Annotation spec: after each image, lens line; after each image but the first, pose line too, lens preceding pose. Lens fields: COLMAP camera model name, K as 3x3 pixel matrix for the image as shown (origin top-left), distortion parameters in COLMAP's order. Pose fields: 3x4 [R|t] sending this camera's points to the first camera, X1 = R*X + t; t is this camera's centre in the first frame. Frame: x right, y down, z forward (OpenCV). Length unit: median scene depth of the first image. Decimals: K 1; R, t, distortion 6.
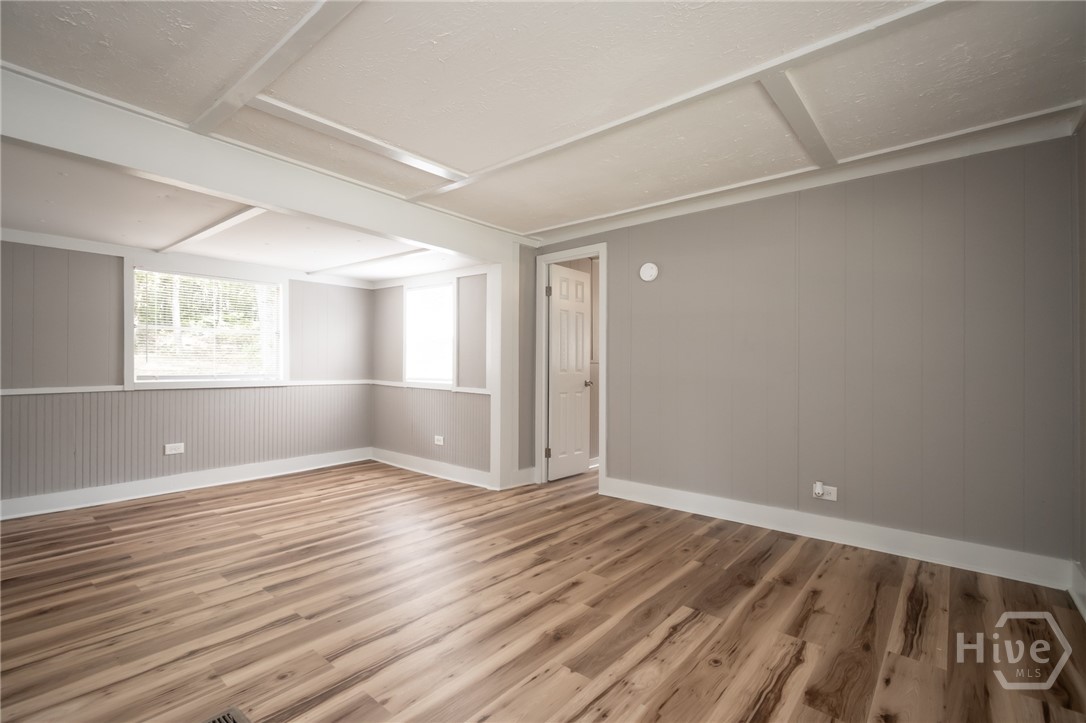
lens RADIAL K [[481.1, 0, 544.4], [0, 481.1, 363.5], [0, 0, 1]] dist [0.011672, -0.005626]
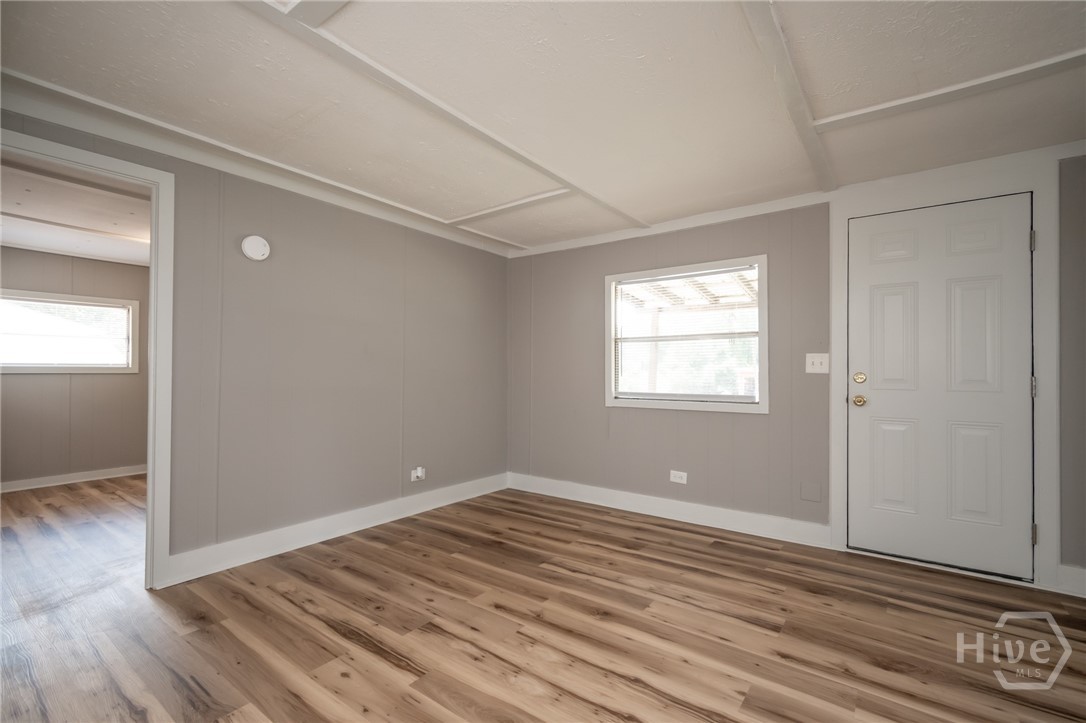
lens RADIAL K [[481.1, 0, 544.4], [0, 481.1, 363.5], [0, 0, 1]] dist [0.011672, -0.005626]
pose [[-0.056041, 0.013995, 0.998330, -0.616456], [-0.009896, 0.999845, -0.014572, -0.006038], [-0.998379, -0.010696, -0.055894, 0.667269]]
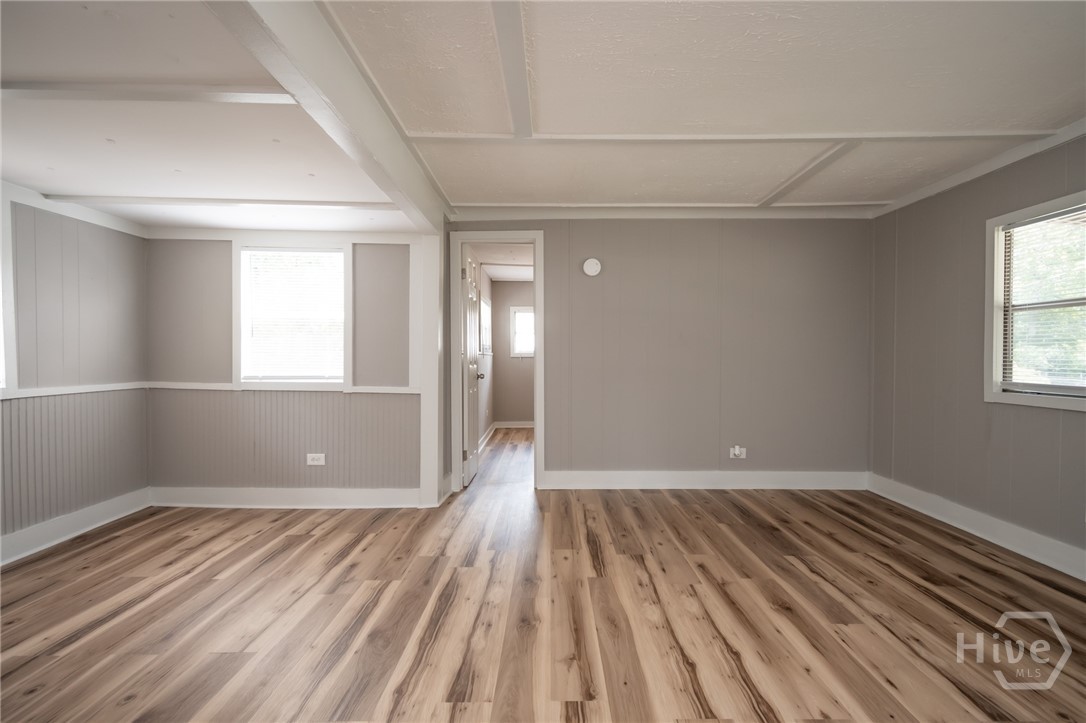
lens RADIAL K [[494.0, 0, 544.6], [0, 494.0, 362.5], [0, 0, 1]] dist [0.007757, -0.000884]
pose [[0.770760, -0.014381, 0.636964, -0.609373], [0.000139, 0.999749, 0.022403, -0.009406], [-0.637126, -0.017178, 0.770568, 0.269728]]
